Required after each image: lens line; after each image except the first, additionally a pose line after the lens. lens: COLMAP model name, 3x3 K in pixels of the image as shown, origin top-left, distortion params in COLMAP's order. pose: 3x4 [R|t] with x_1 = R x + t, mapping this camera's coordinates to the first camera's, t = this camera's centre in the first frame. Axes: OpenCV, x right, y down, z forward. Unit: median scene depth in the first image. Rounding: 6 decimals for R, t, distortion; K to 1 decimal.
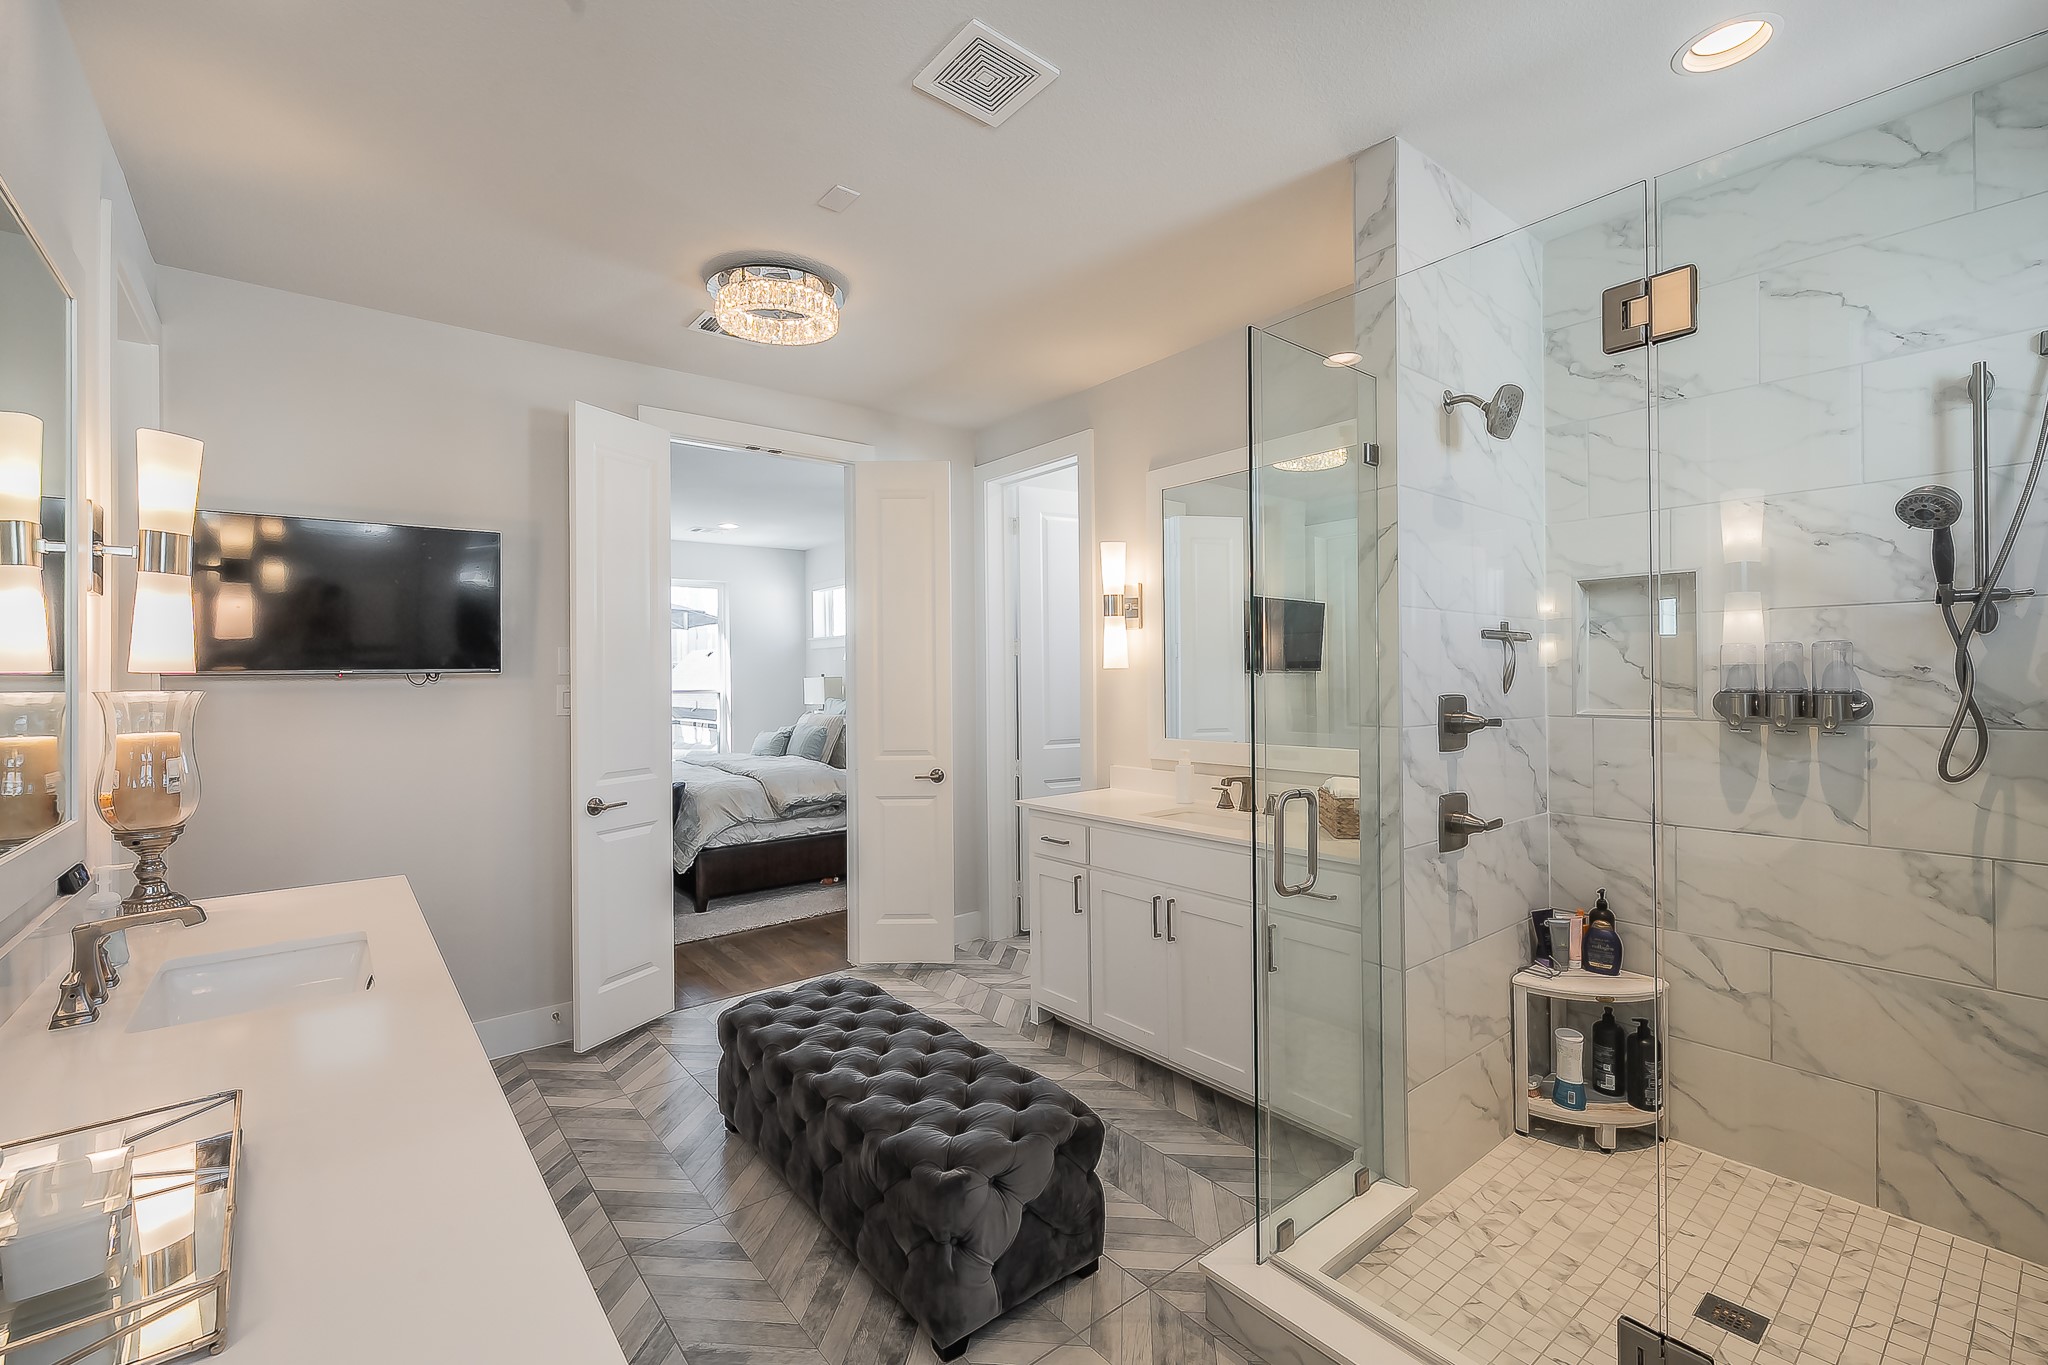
lens RADIAL K [[859.9, 0, 1018.1], [0, 859.9, 677.6], [0, 0, 1]] dist [0.000356, -0.000023]
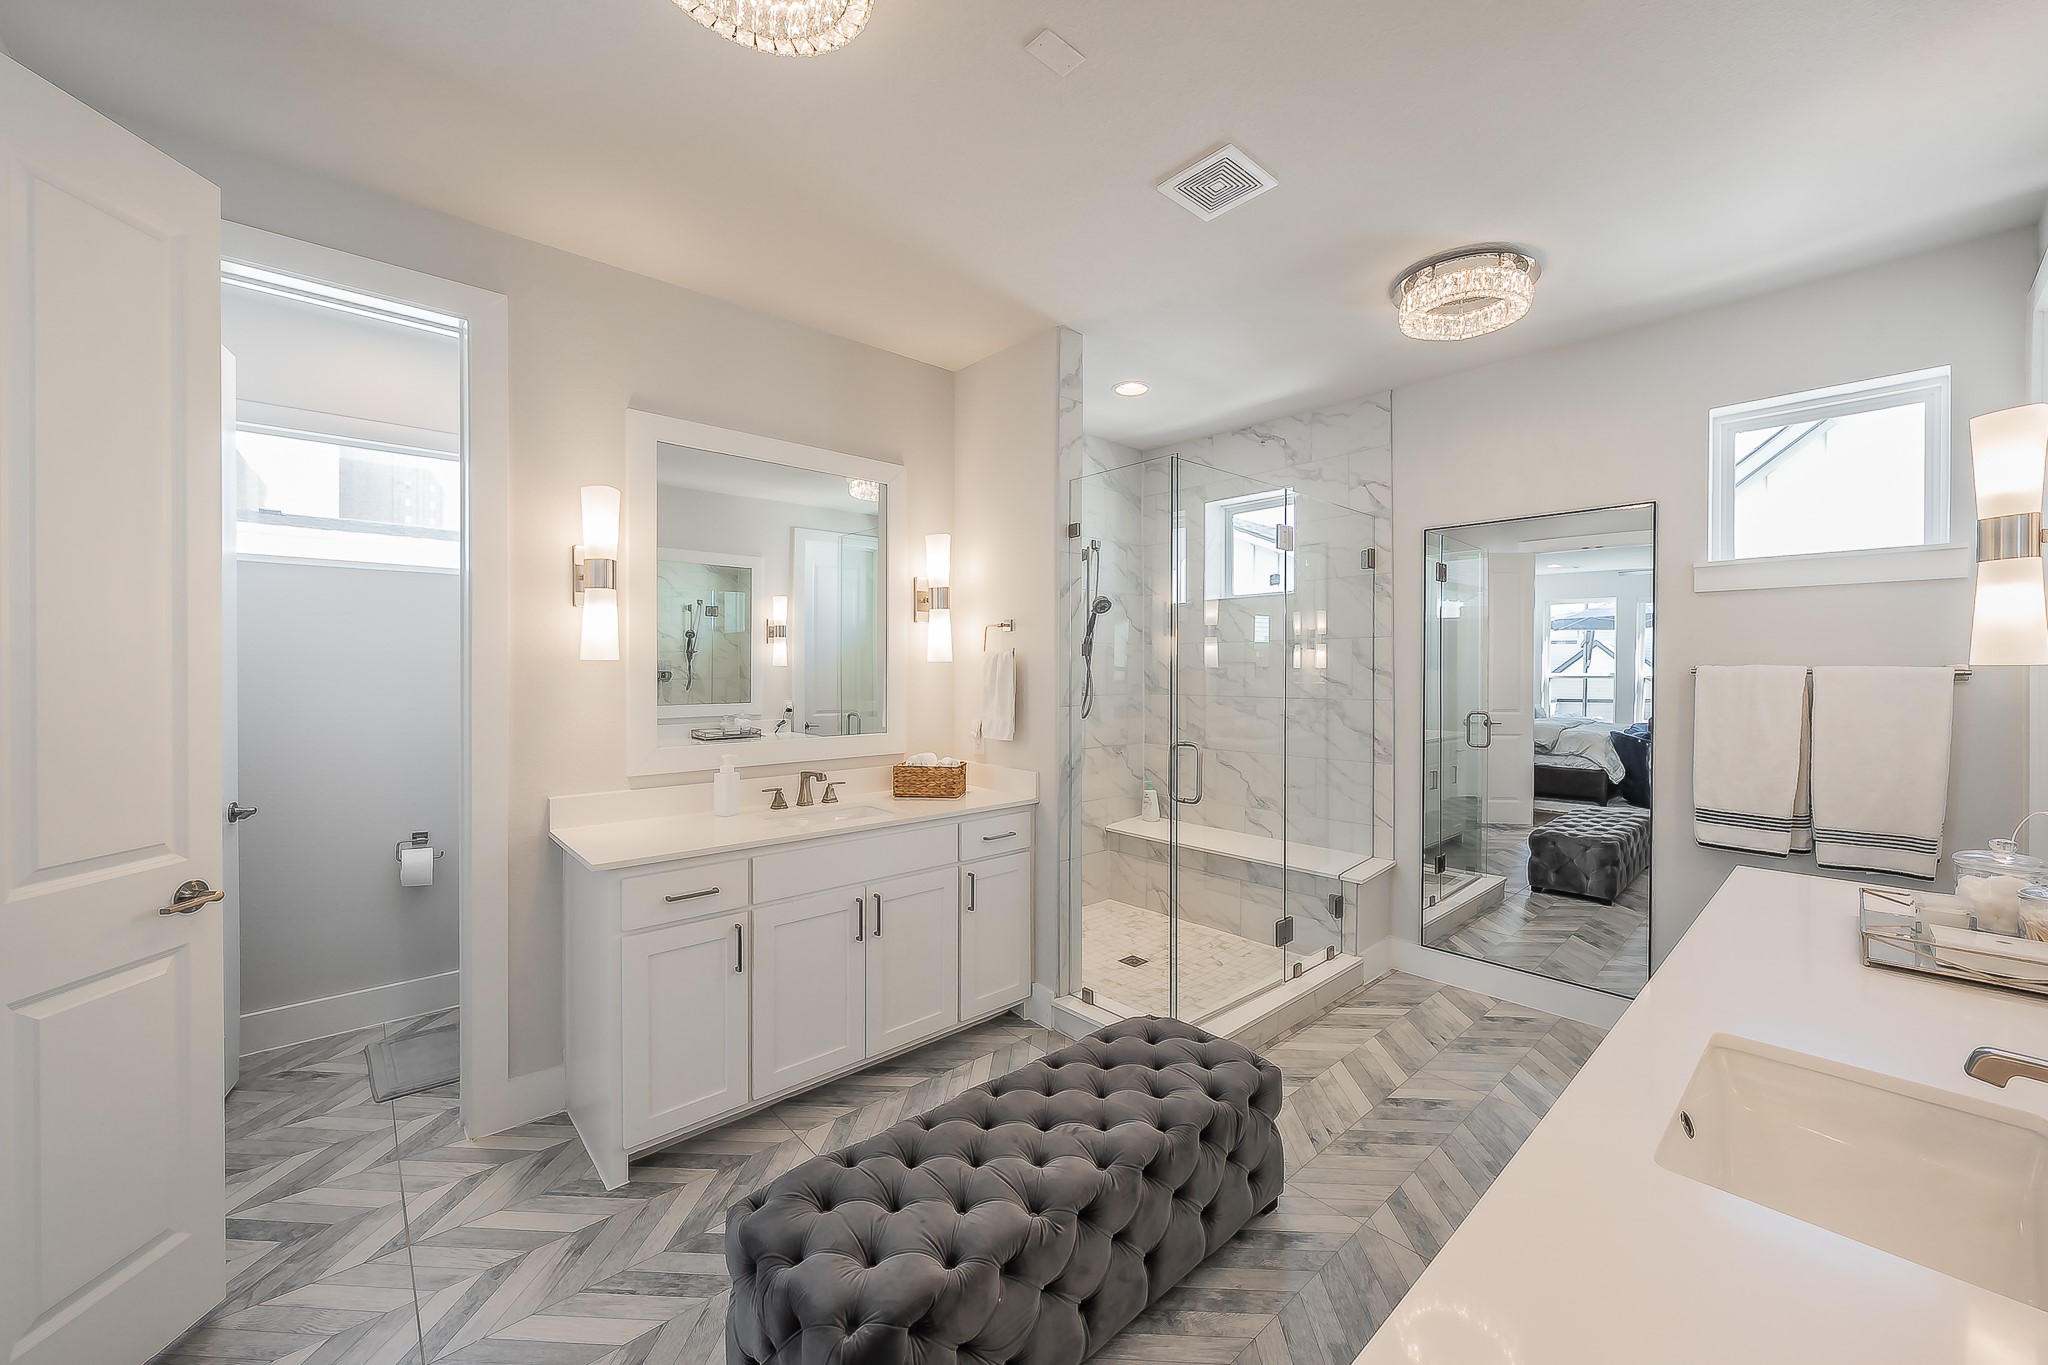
lens RADIAL K [[779.1, 0, 1047.4], [0, 779.1, 673.6], [0, 0, 1]] dist [0.000201, 0.000019]
pose [[-0.060944, 0.001288, 0.998140, -0.737633], [-0.004687, 0.999988, -0.001576, 0.000162], [-0.998130, -0.004774, -0.060938, 0.849833]]
